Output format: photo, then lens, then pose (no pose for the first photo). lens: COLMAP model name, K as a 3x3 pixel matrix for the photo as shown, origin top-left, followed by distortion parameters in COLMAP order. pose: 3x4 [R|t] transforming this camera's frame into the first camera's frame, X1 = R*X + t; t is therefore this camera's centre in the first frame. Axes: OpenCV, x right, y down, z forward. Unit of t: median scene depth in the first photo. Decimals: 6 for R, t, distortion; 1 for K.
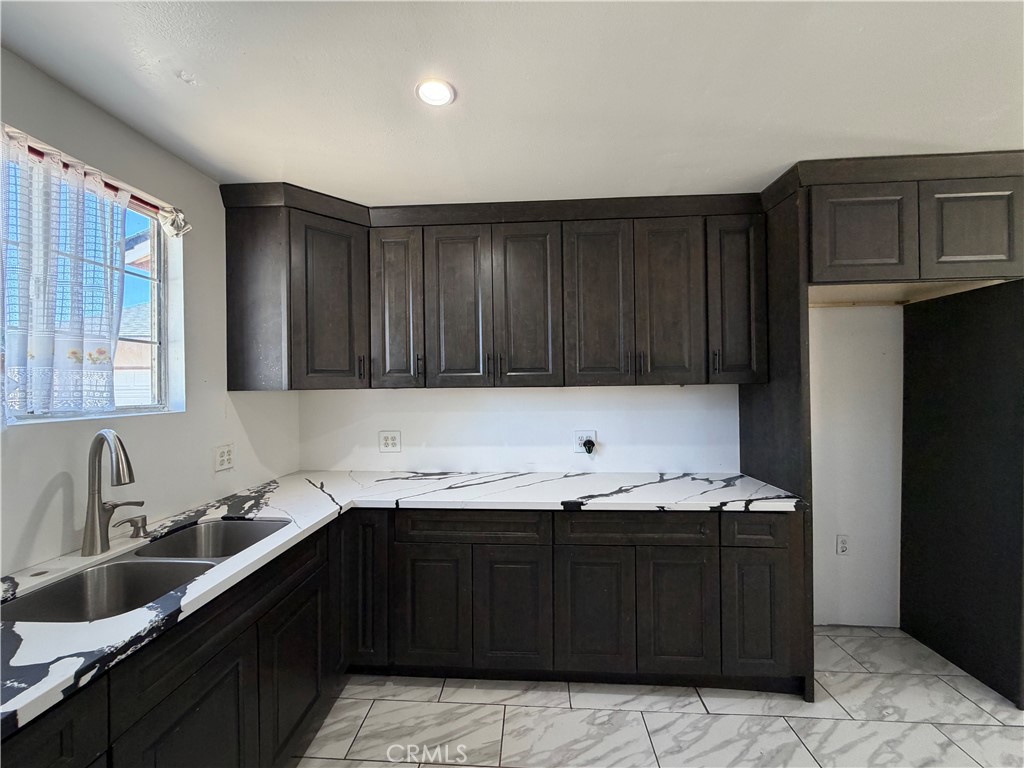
lens RADIAL K [[407.8, 0, 509.8], [0, 407.8, 384.9], [0, 0, 1]] dist [0.000626, -0.000043]
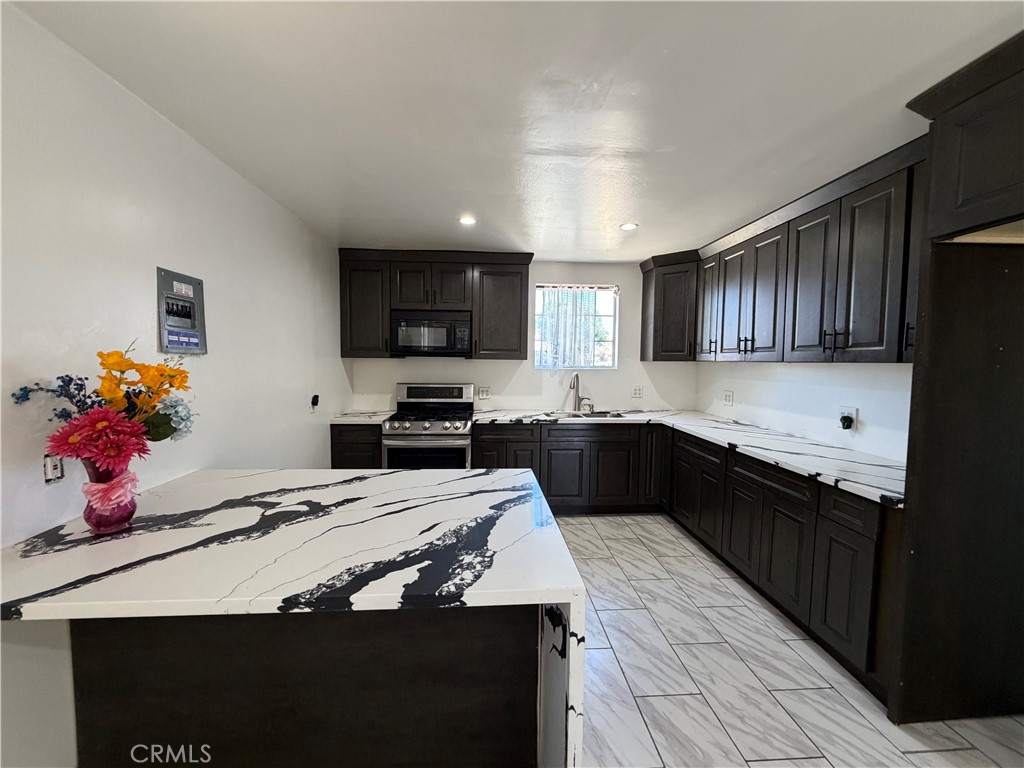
lens RADIAL K [[407.8, 0, 509.8], [0, 407.8, 384.9], [0, 0, 1]] dist [0.000626, -0.000043]
pose [[0.123496, 0.074150, -0.989571, 1.432508], [-0.005829, 0.997241, 0.073998, -0.015585], [0.992328, -0.003370, 0.123587, 0.064888]]
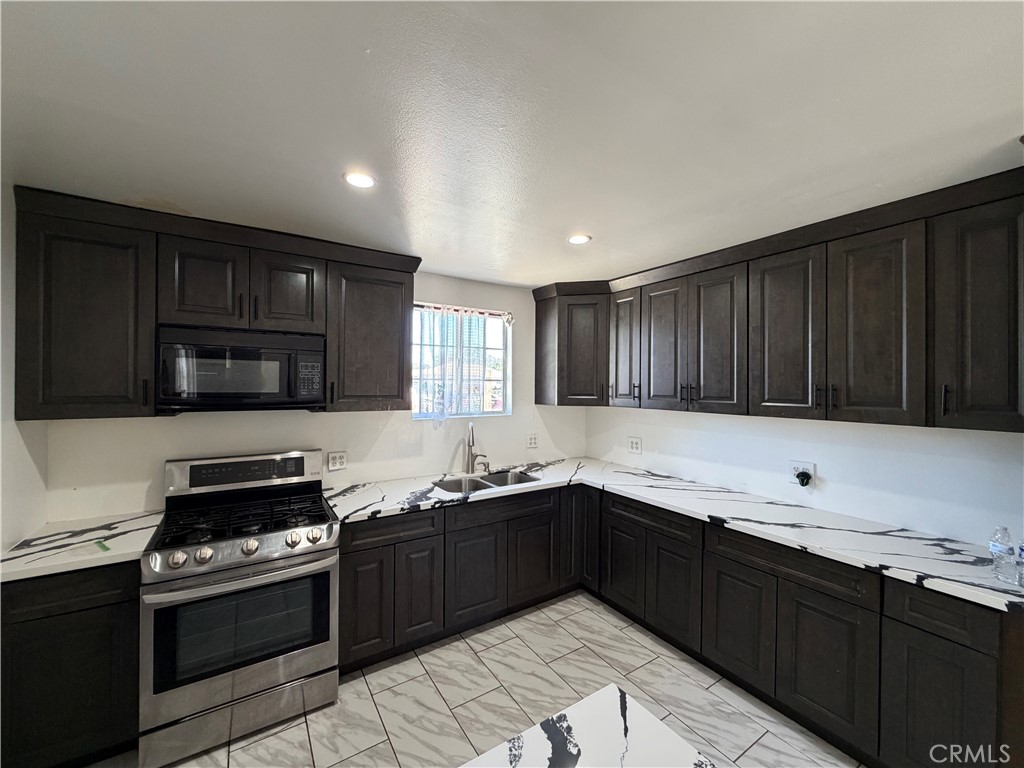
lens RADIAL K [[407.8, 0, 509.8], [0, 407.8, 384.9], [0, 0, 1]] dist [0.000626, -0.000043]
pose [[0.592684, 0.017330, -0.805248, 0.729431], [-0.009724, 0.999850, 0.014362, -0.100637], [0.805376, -0.000682, 0.592764, -0.160186]]
